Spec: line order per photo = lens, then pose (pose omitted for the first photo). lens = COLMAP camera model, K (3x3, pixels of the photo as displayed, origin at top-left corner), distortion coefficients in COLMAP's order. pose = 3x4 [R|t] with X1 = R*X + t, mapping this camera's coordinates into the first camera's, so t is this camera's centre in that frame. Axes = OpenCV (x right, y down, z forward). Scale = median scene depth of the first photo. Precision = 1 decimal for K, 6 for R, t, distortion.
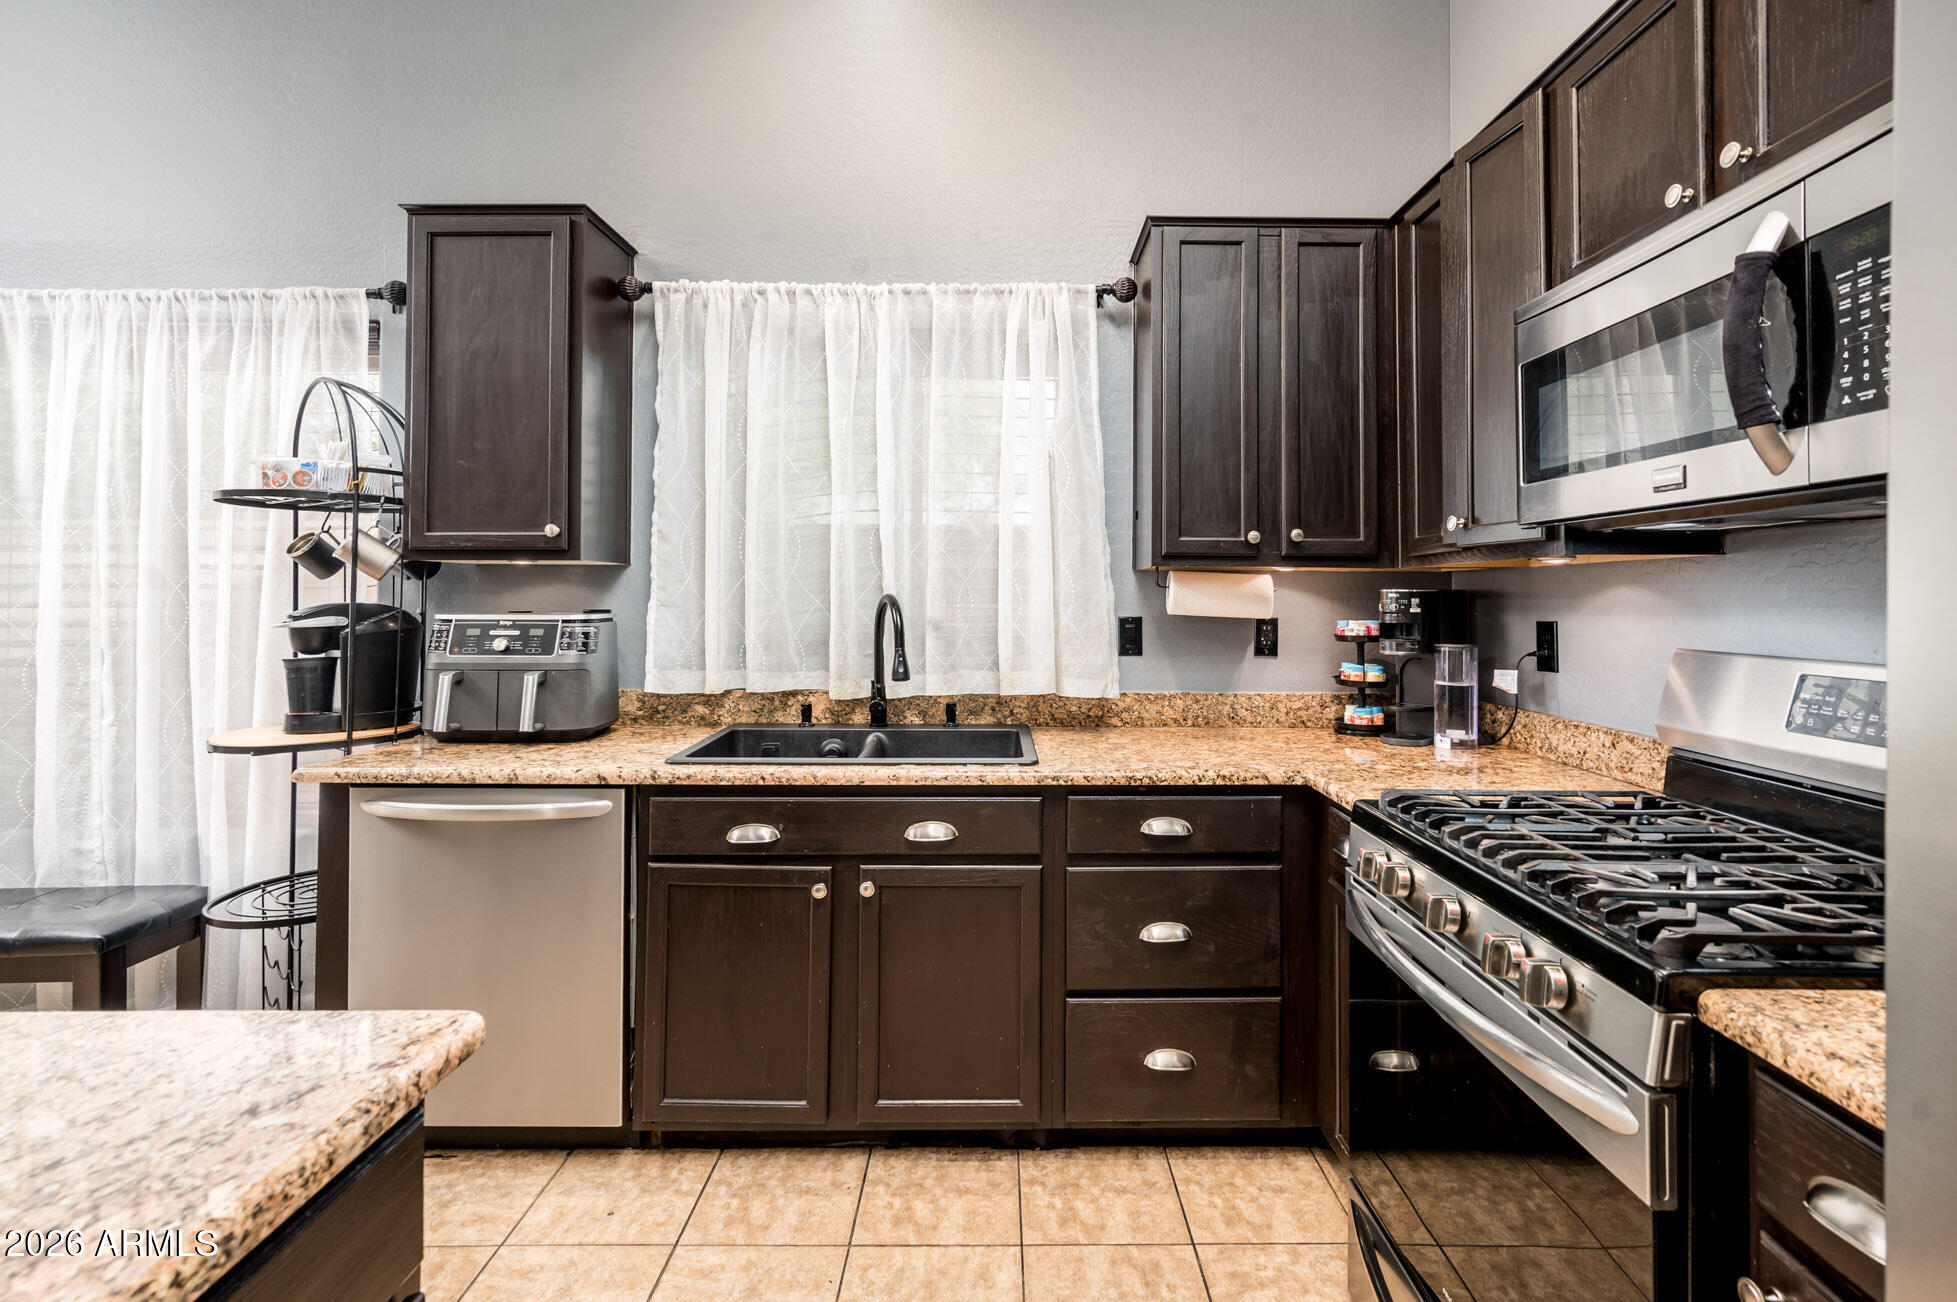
lens RADIAL K [[891.6, 0, 1006.6], [0, 891.6, 571.3], [0, 0, 1]] dist [0.003460, 0.000658]
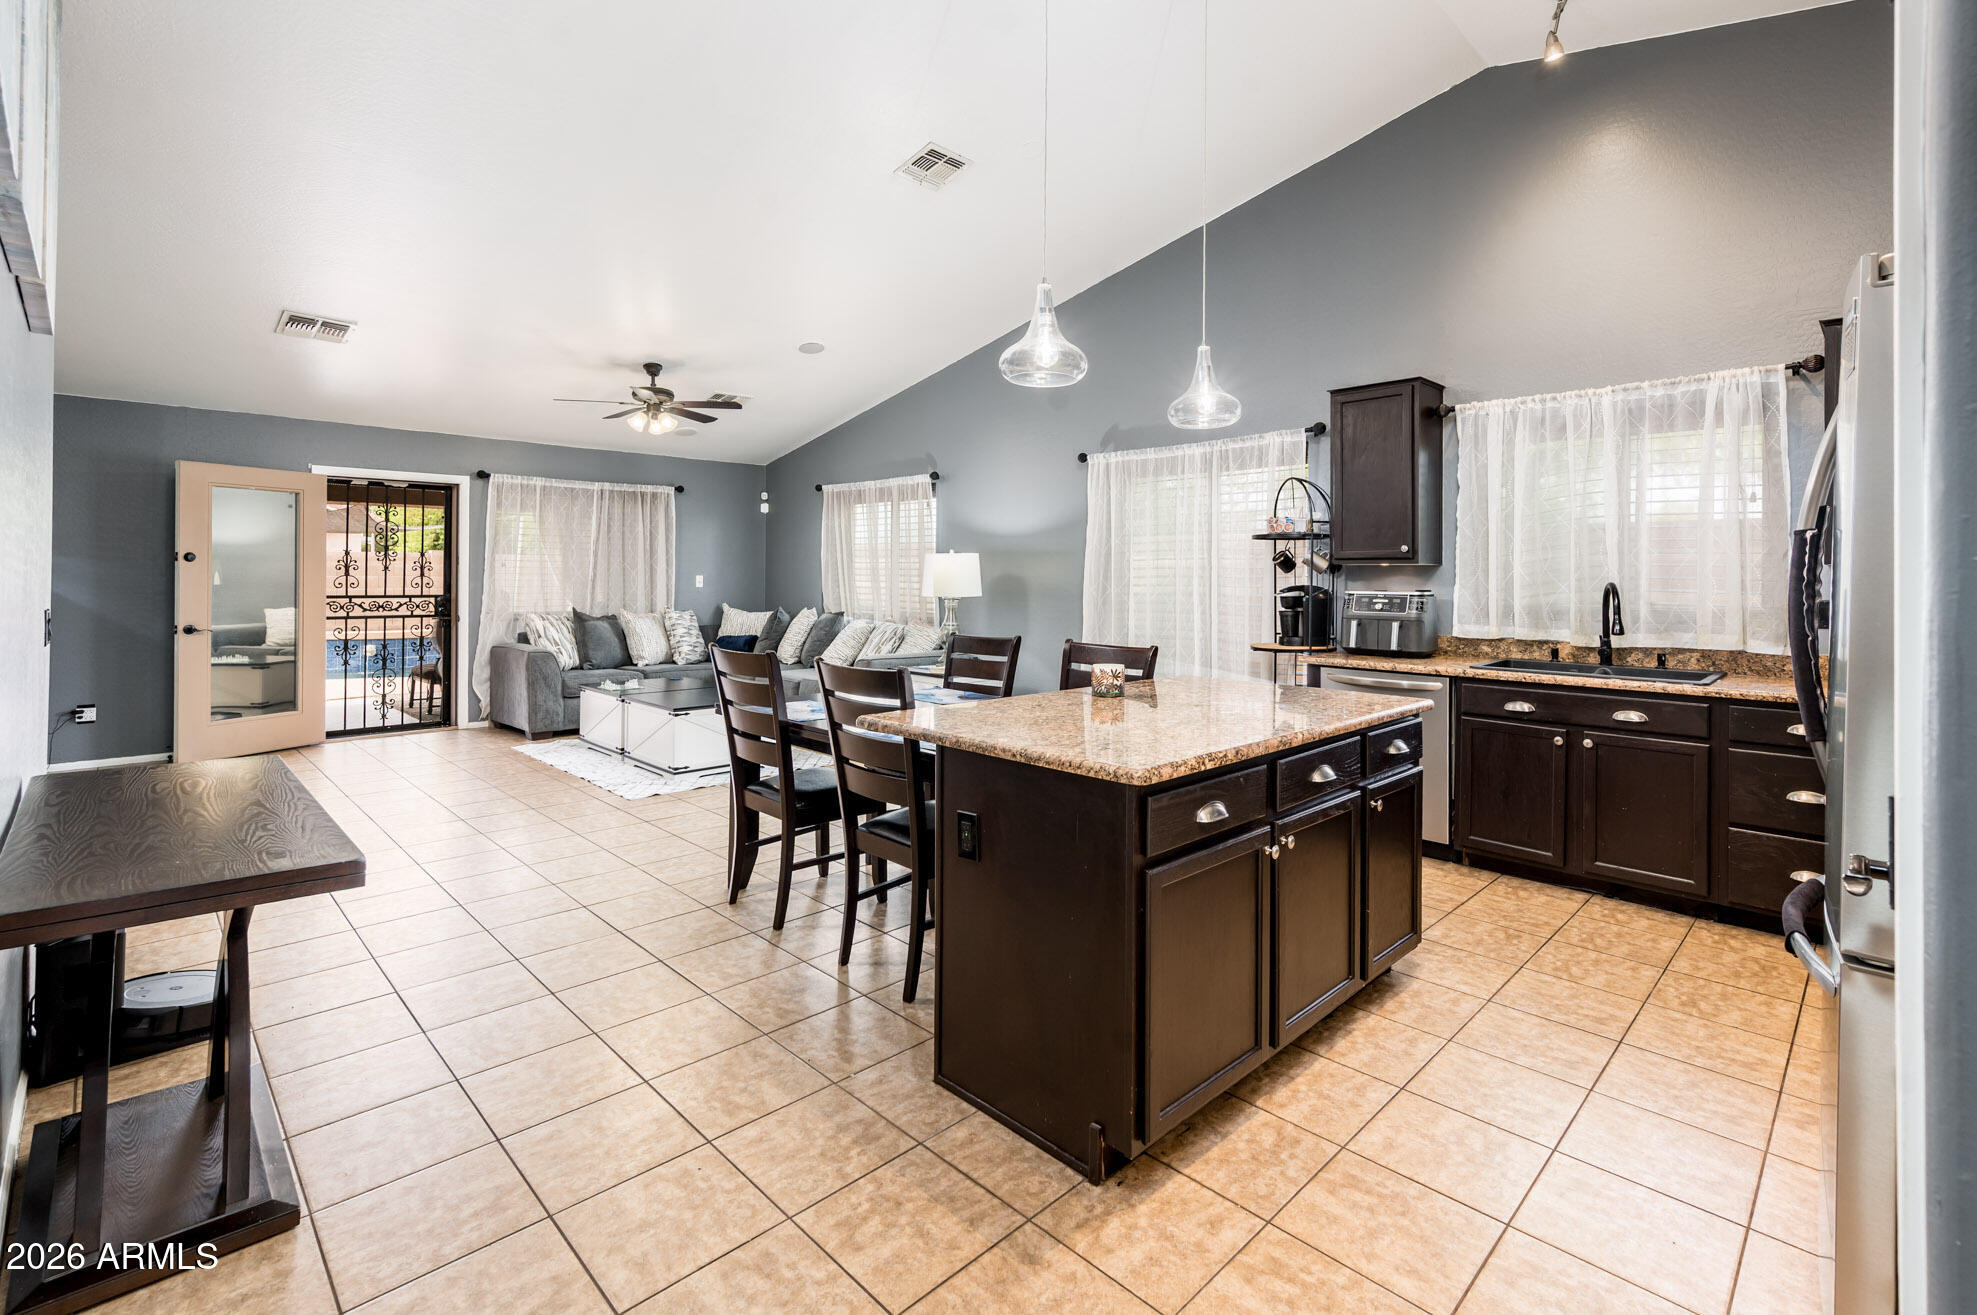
lens RADIAL K [[900.7, 0, 1016.9], [0, 900.7, 577.0], [0, 0, 1]] dist [0.003460, 0.000658]
pose [[0.707164, 0.001175, -0.707048, 0.276090], [0.015454, 0.999734, 0.017118, -0.030012], [0.706880, -0.023032, 0.706958, -0.965001]]
